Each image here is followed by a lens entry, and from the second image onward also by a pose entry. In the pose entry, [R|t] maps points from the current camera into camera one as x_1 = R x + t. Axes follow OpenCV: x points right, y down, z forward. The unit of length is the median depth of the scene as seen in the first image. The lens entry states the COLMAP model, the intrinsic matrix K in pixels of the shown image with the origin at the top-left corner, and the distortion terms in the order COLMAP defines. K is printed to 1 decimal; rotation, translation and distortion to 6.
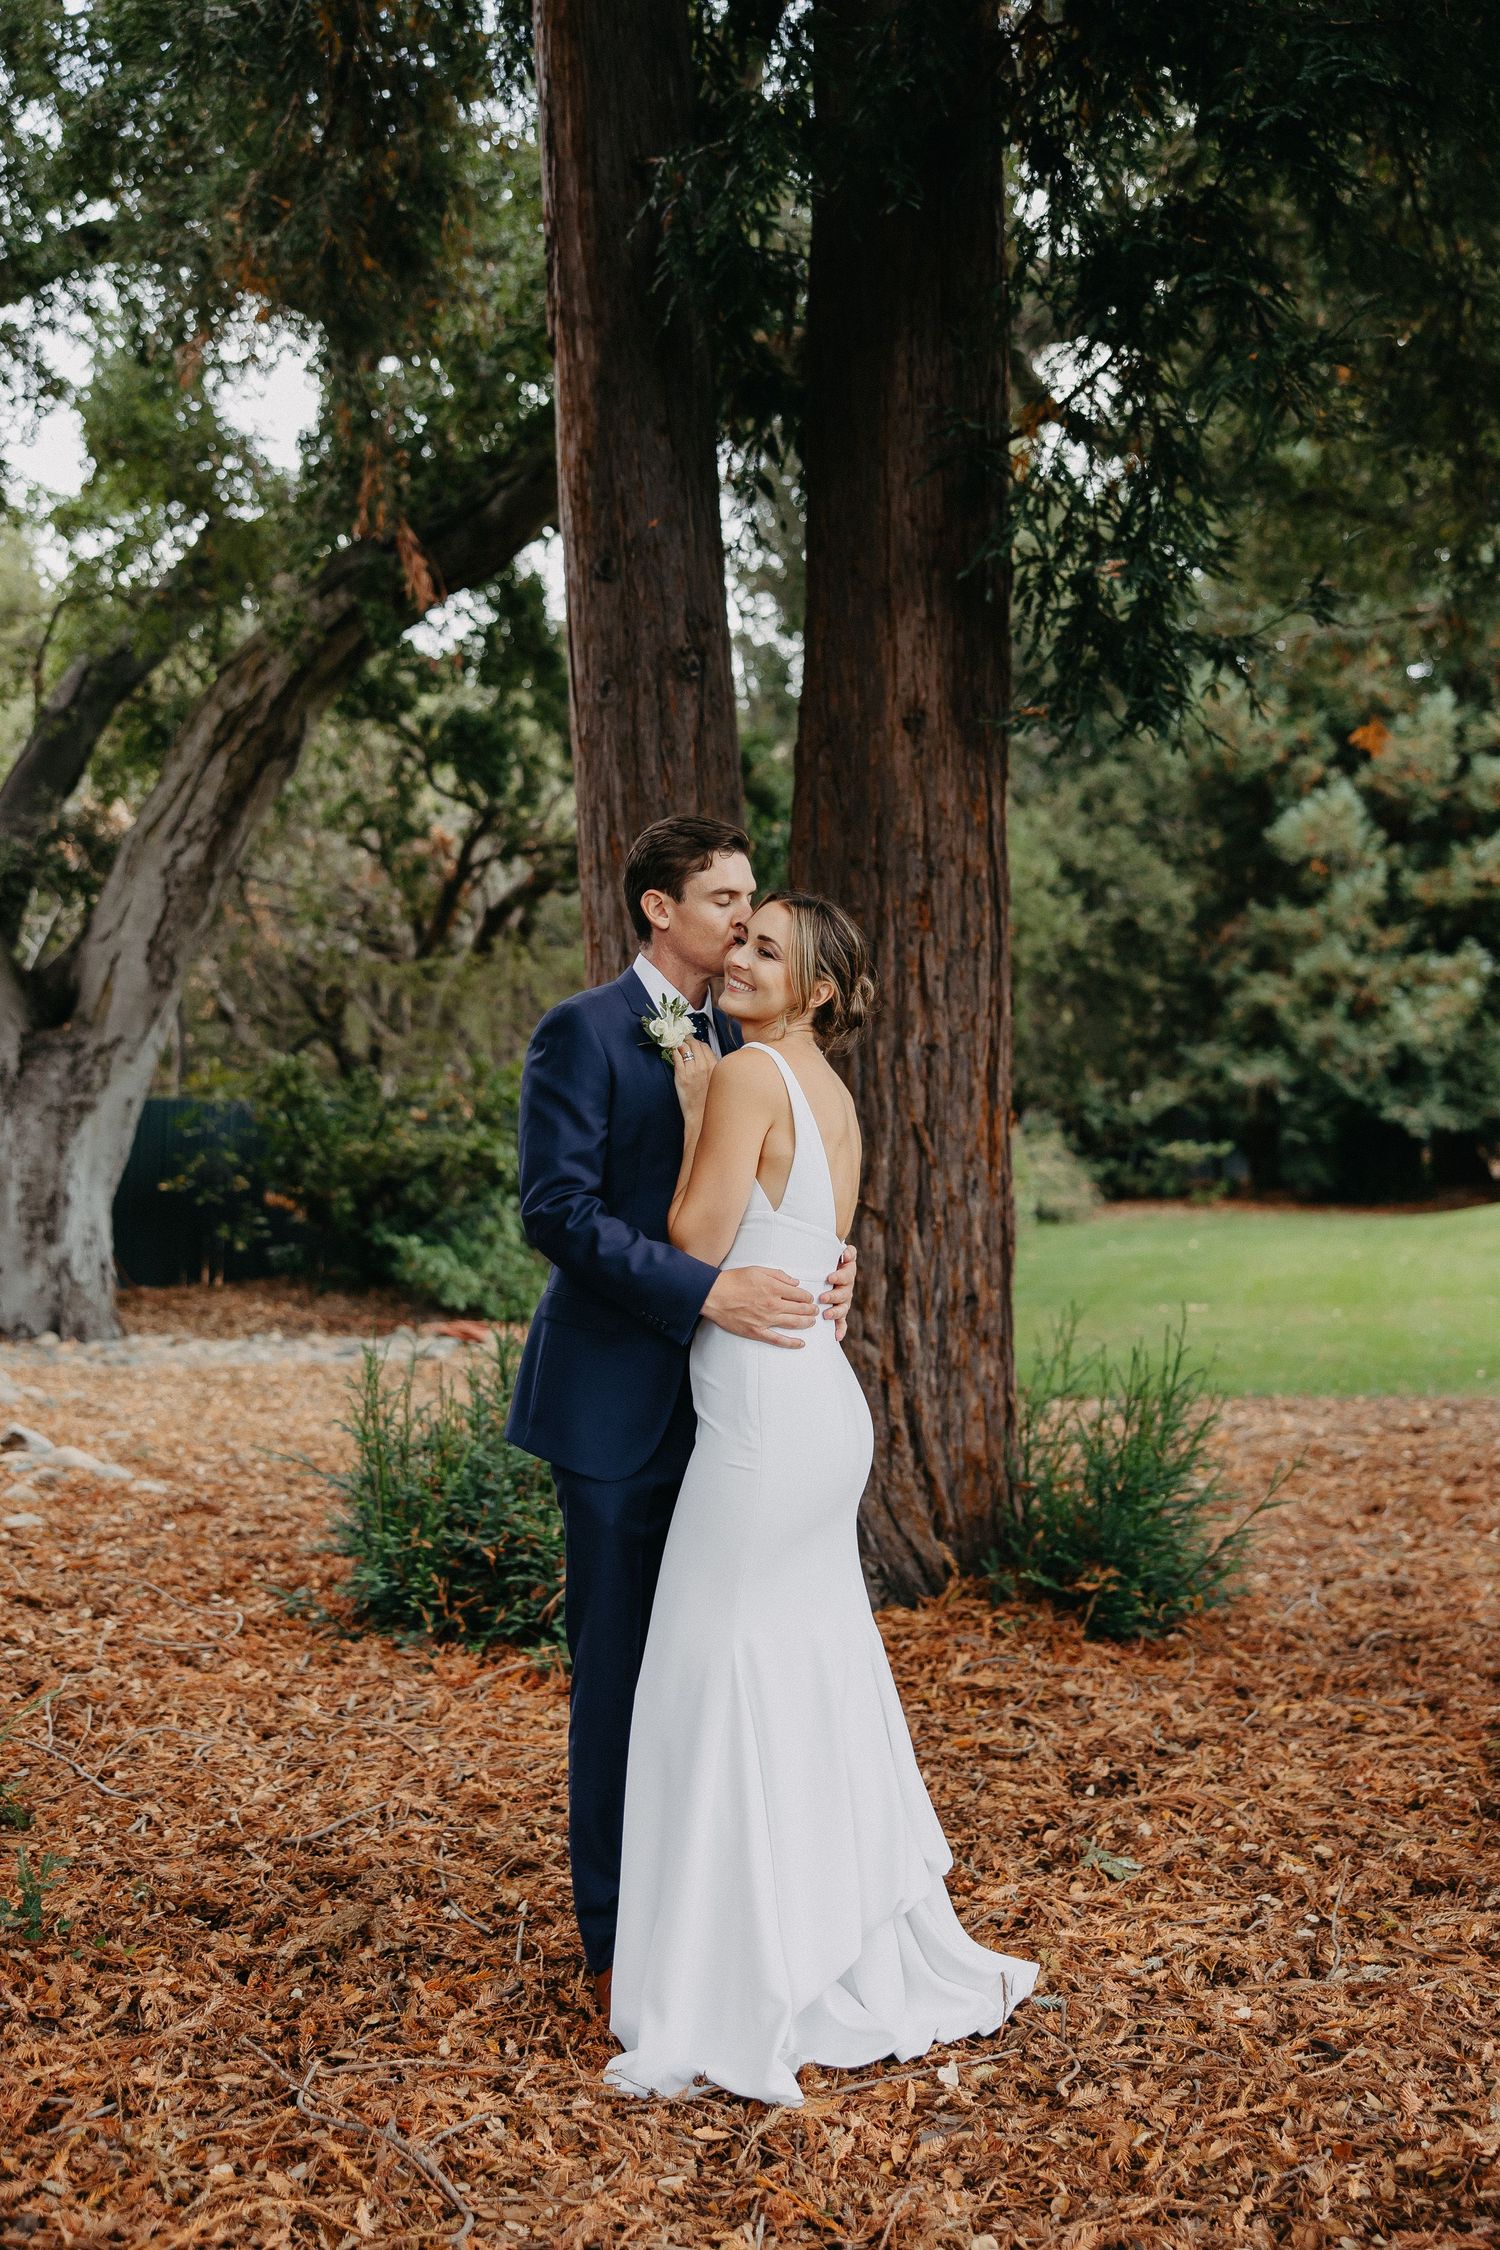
lens RADIAL K [[2451.2, 0, 725.7], [0, 2451.2, 1131.3], [0, 0, 1]] dist [-0.013763, -0.009297]
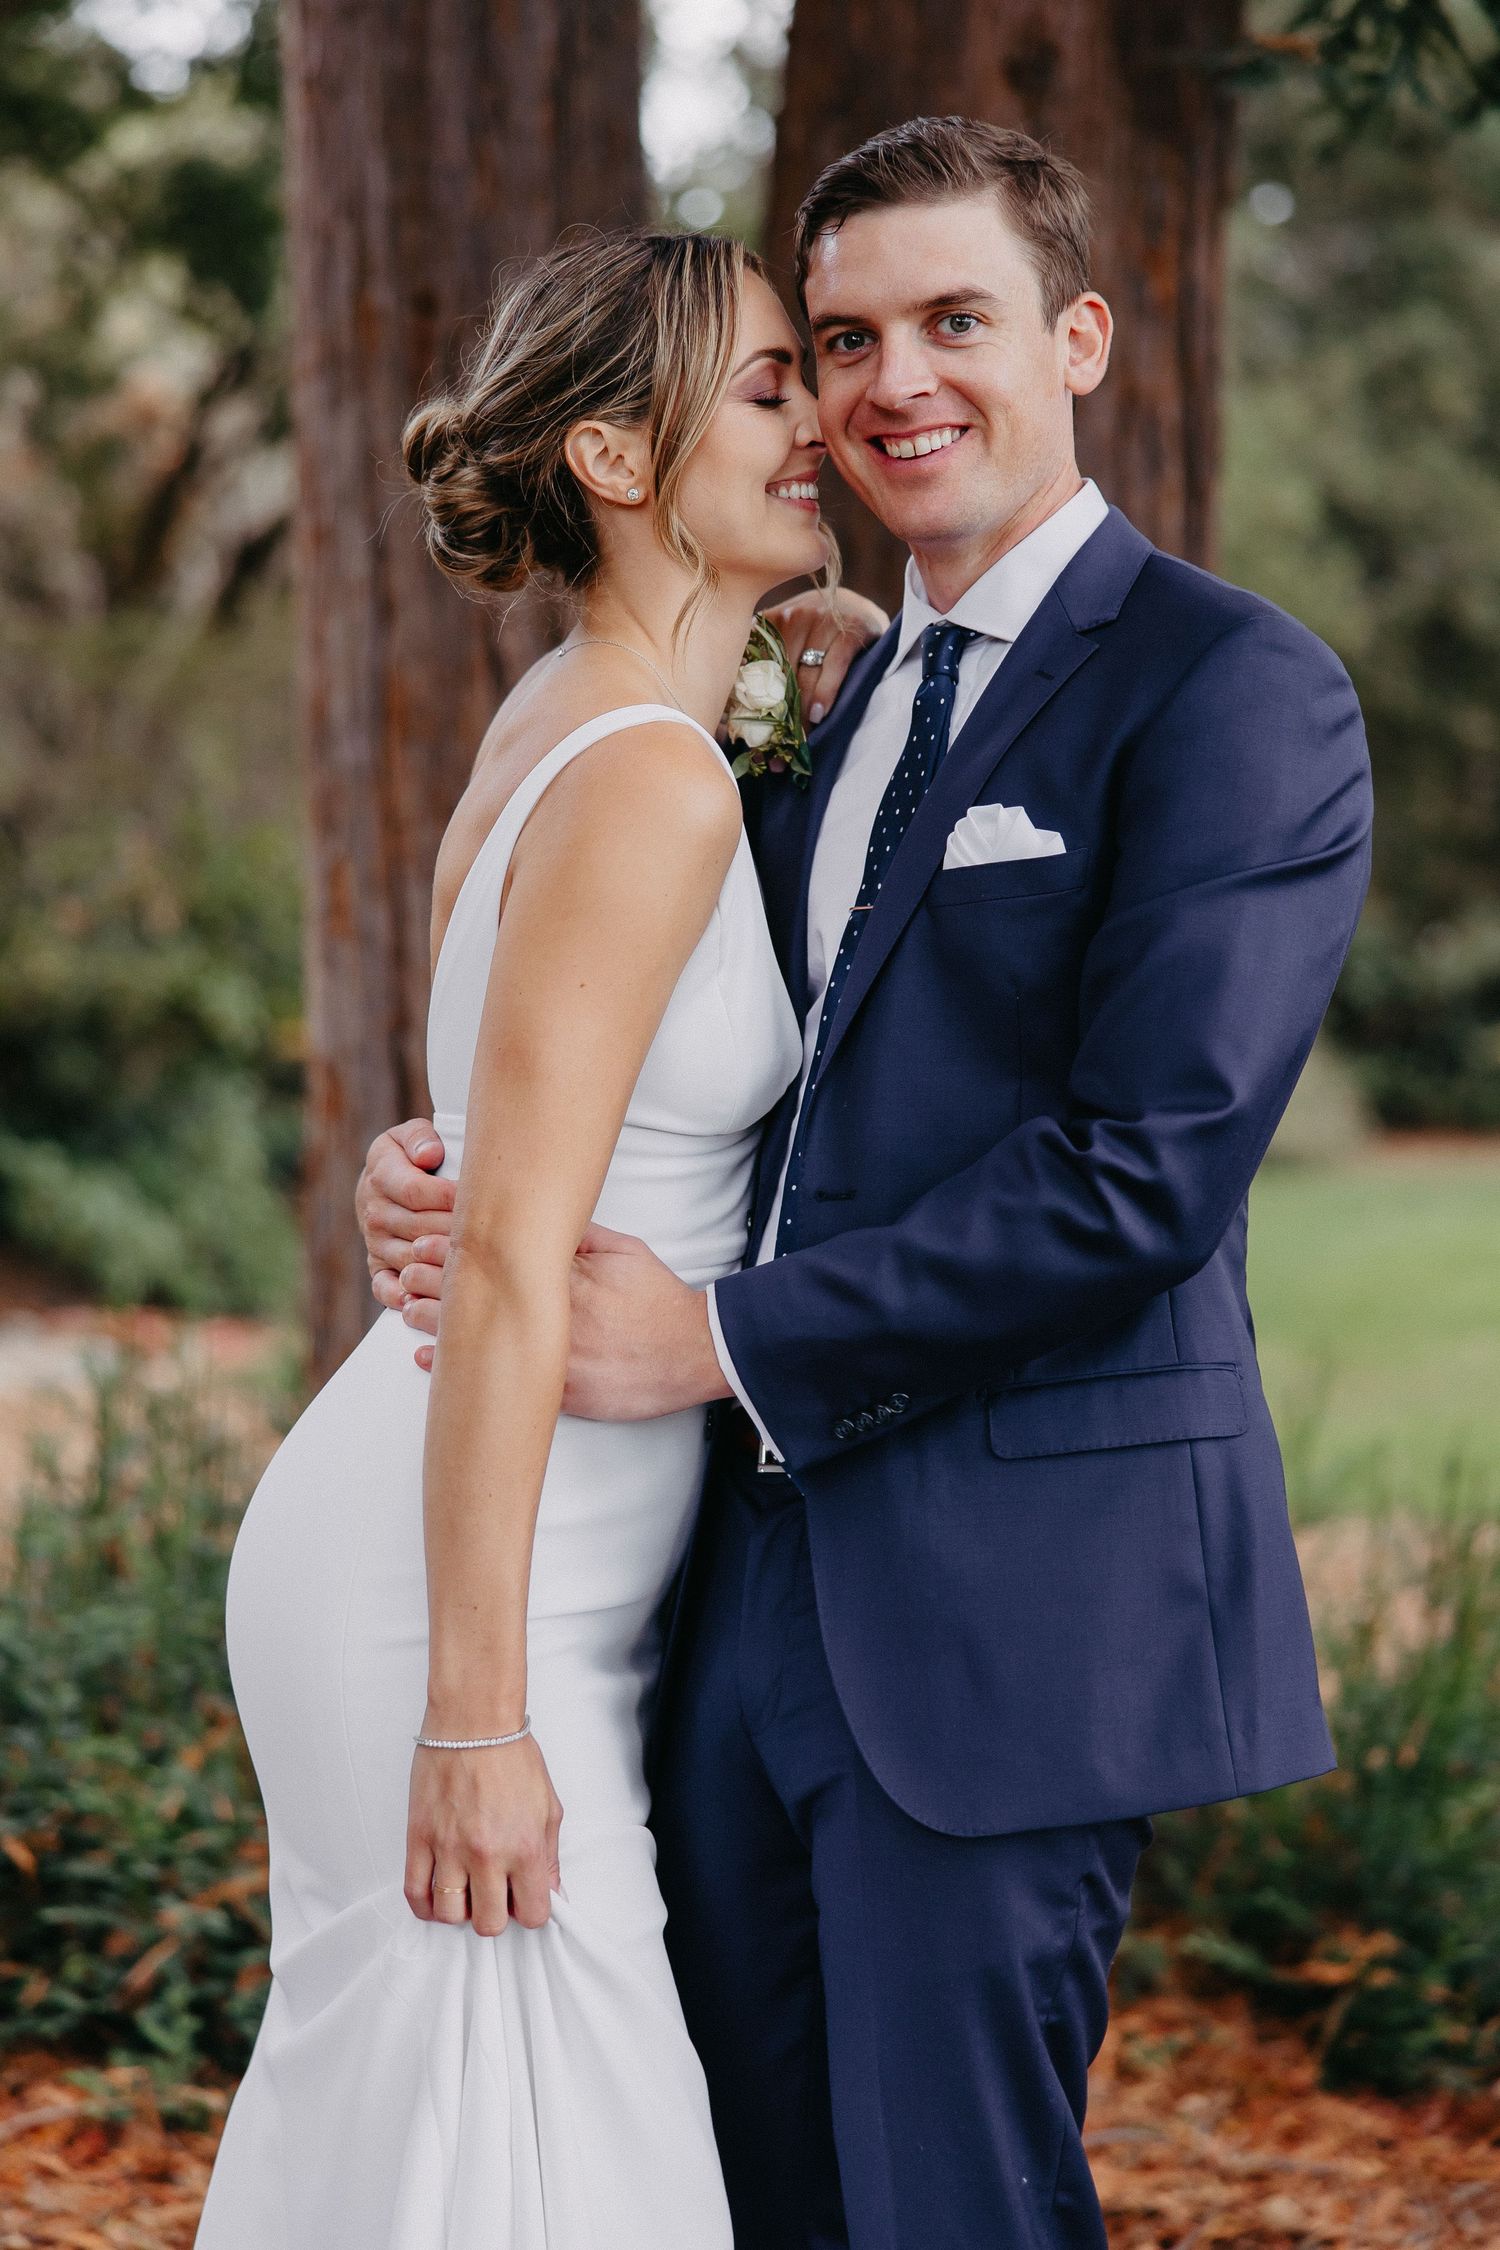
lens RADIAL K [[4049.0, 0, 749.6], [0, 4049.0, 1093.0], [0, 0, 1]] dist [0.015215, -0.152717]
pose [[0.999182, 0.040199, 0.004509, 0.028444], [-0.040291, 0.998930, 0.022695, 0.008803], [-0.003592, -0.022858, 0.999732, 0.237577]]
